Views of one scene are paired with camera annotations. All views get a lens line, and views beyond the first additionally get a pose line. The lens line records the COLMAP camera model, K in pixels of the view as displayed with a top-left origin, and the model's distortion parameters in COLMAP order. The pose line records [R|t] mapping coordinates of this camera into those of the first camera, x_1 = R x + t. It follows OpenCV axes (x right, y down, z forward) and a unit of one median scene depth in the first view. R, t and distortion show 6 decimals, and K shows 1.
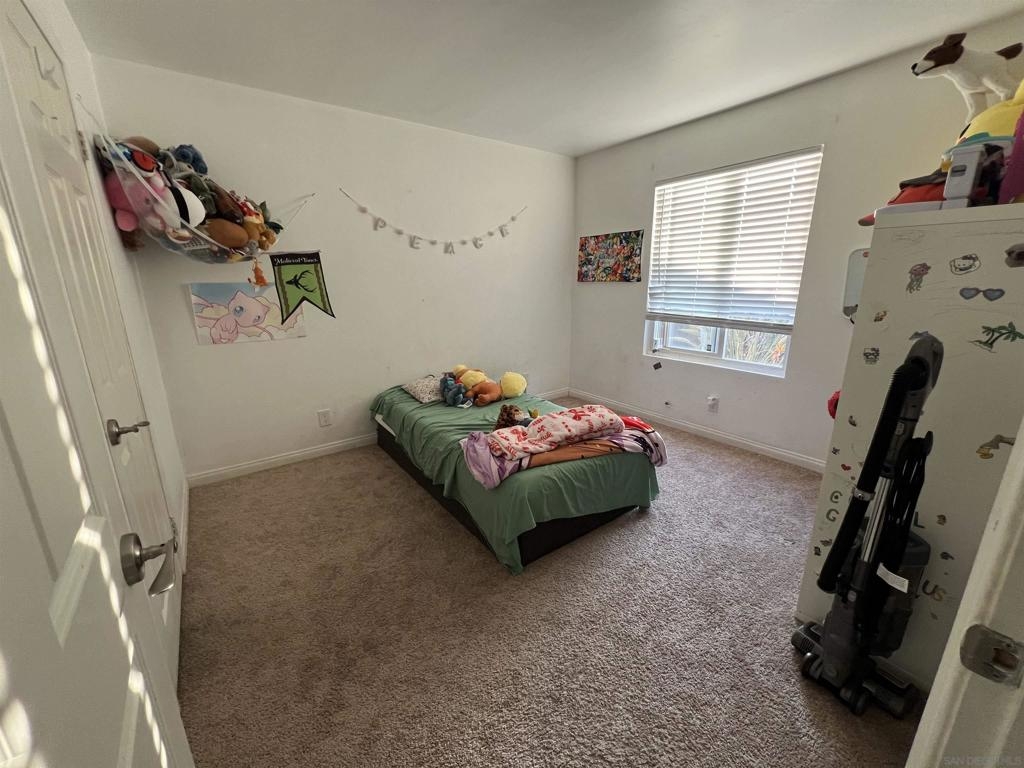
lens RADIAL K [[409.6, 0, 507.7], [0, 409.6, 380.2], [0, 0, 1]] dist [-0.001682, 0.000543]
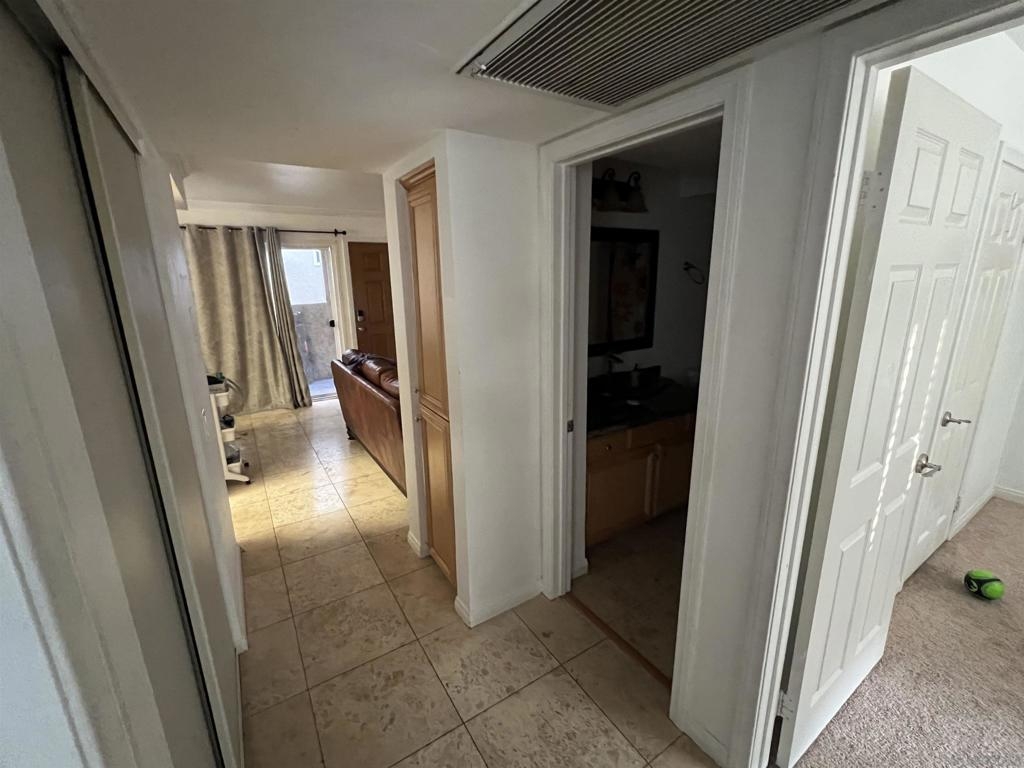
lens RADIAL K [[437.1, 0, 511.9], [0, 437.1, 382.2], [0, 0, 1]] dist [-0.000126, 0.000376]
pose [[-0.056843, 0.253959, -0.965543, 0.523647], [-0.225544, 0.938839, 0.260213, -0.051392], [0.972573, 0.232564, 0.003912, -0.490869]]
